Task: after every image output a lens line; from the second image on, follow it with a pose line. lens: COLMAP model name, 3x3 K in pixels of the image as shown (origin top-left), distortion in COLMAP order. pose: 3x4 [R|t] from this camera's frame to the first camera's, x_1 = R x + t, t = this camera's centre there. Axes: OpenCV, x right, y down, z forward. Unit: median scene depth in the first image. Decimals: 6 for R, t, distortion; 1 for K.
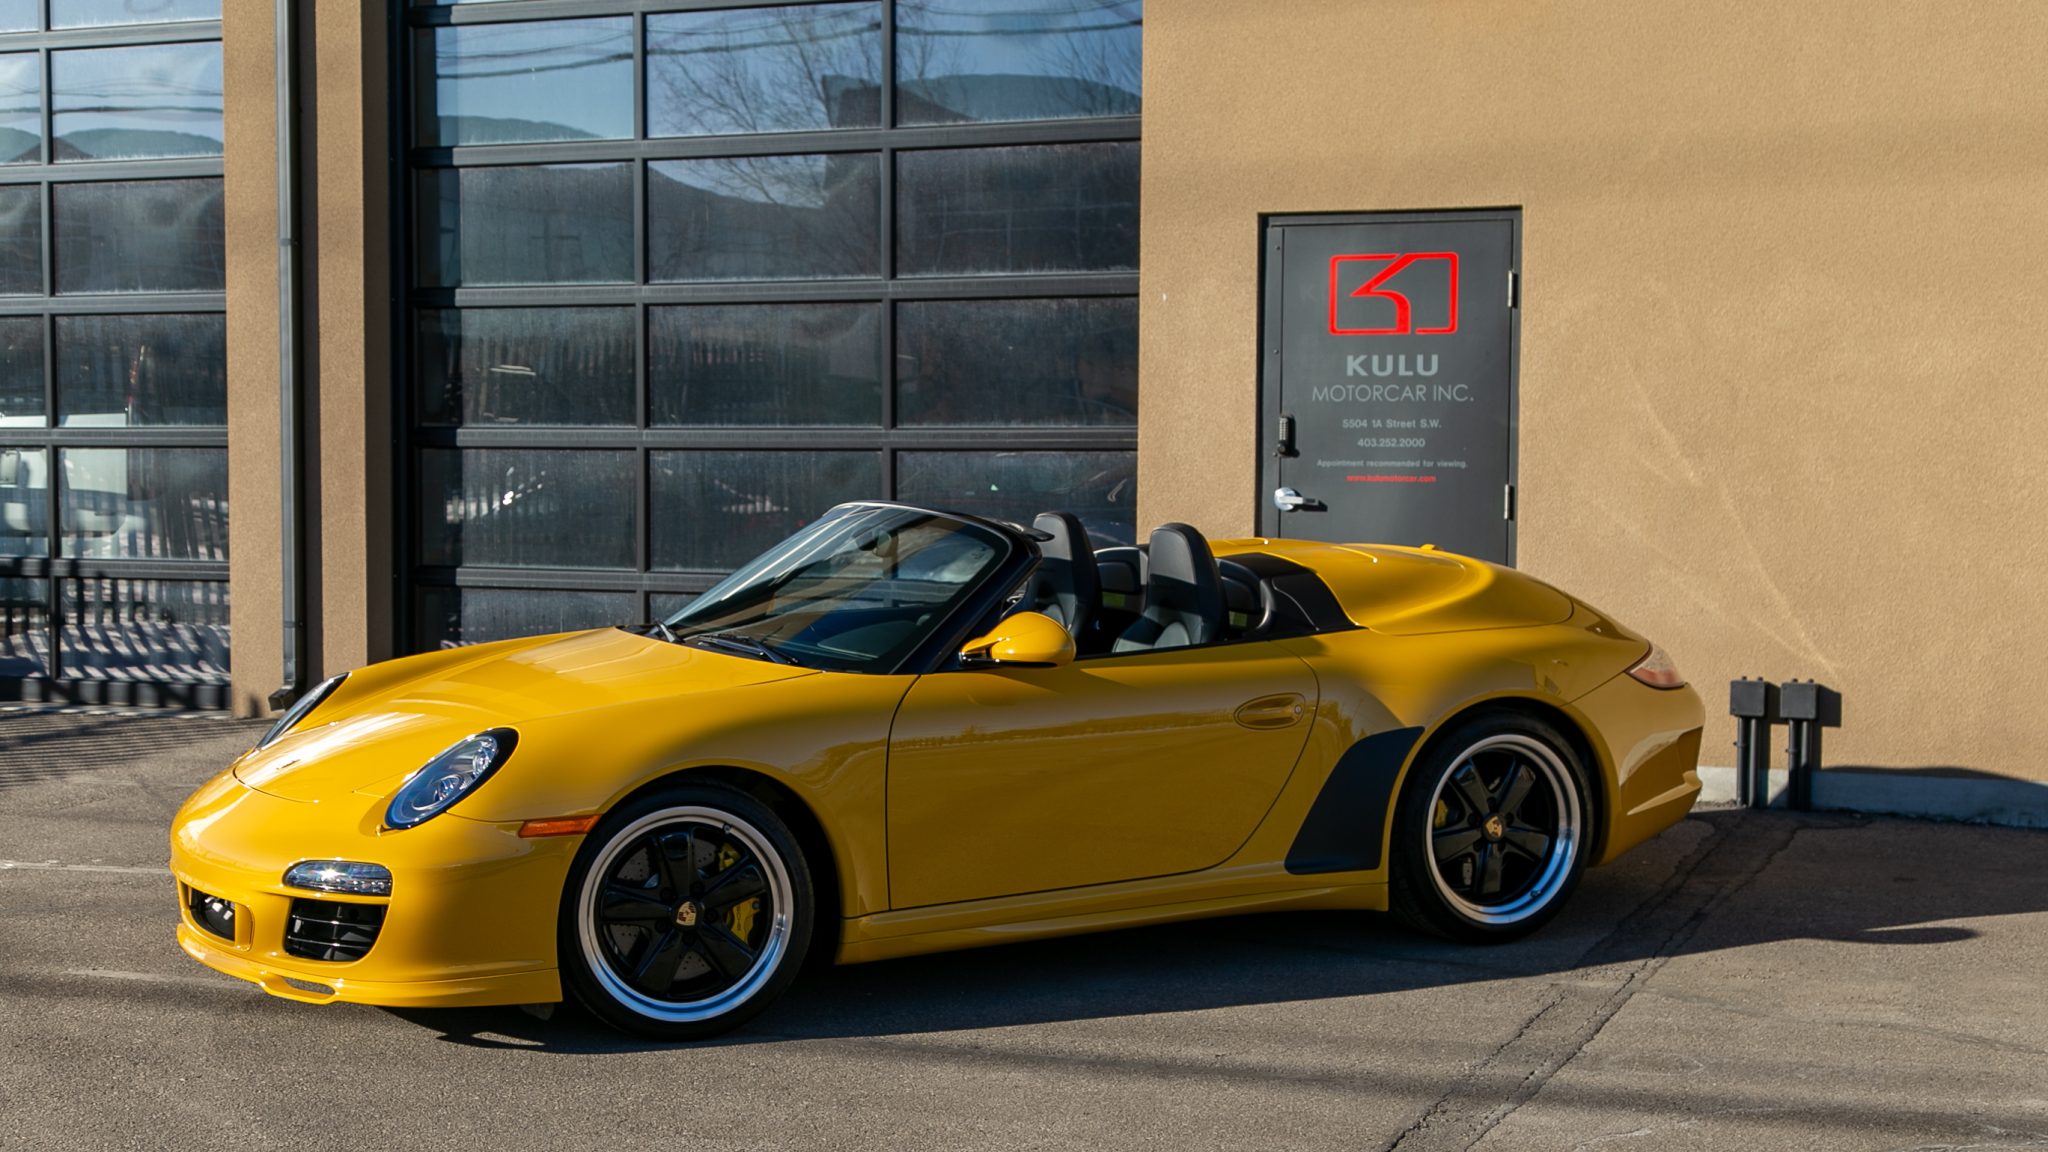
lens RADIAL K [[3177.0, 0, 1024.0], [0, 3177.0, 576.0], [0, 0, 1]] dist [0.078210, -0.008694]
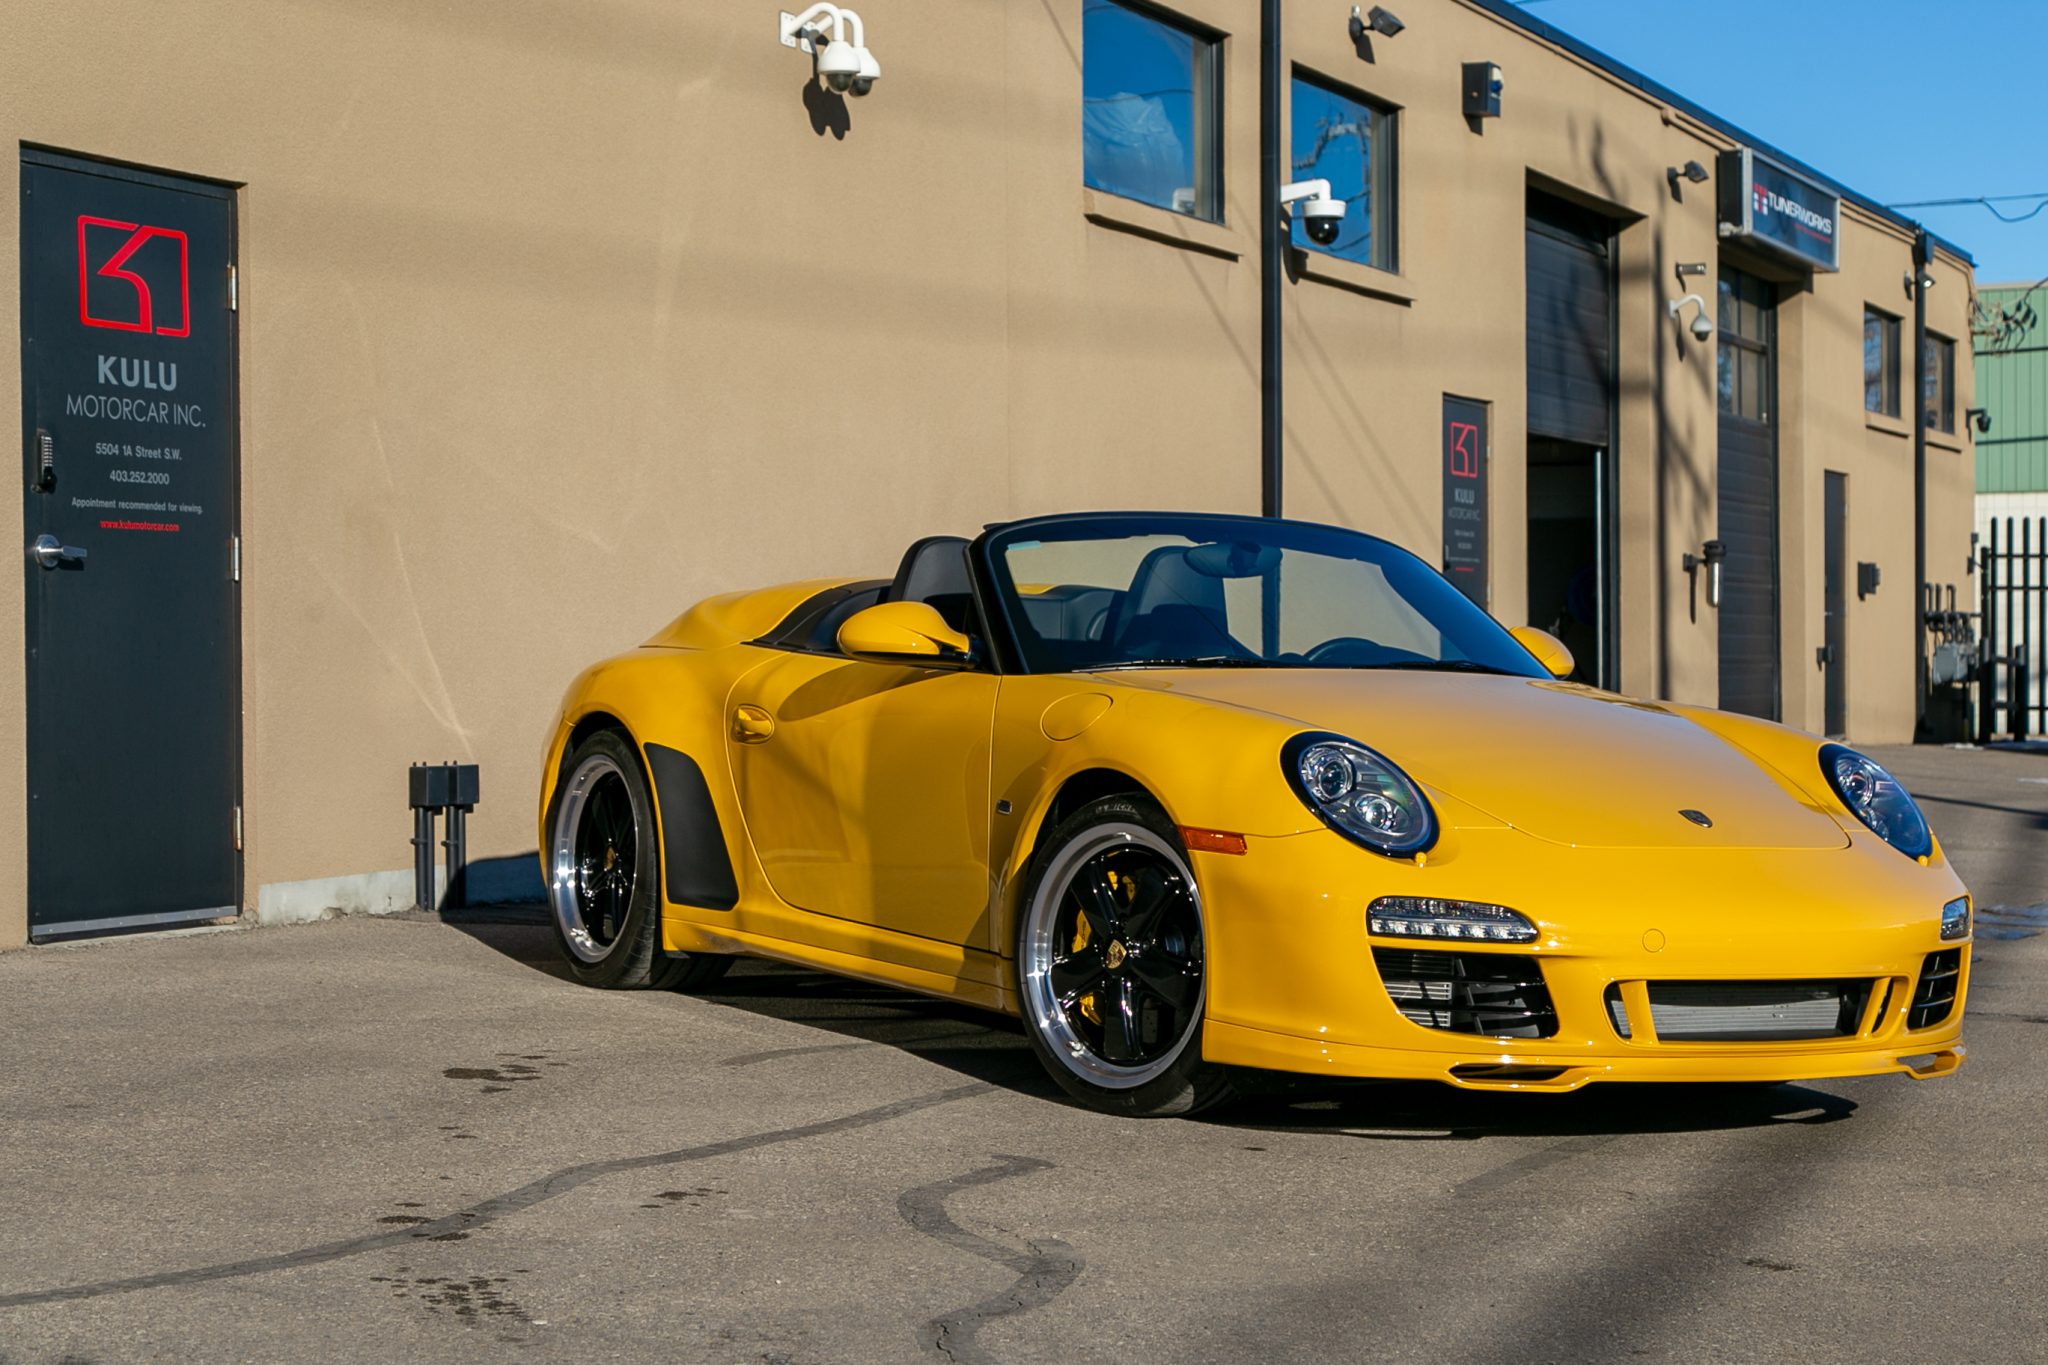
lens RADIAL K [[3815.6, 0, 1109.1], [0, 3815.6, 718.7], [0, 0, 1]] dist [0.039962, -0.107634]
pose [[-0.032589, -0.021412, 0.999239, -0.792066], [0.046350, 0.998662, 0.022911, 0.004432], [-0.998394, 0.047062, -0.031553, 0.811436]]
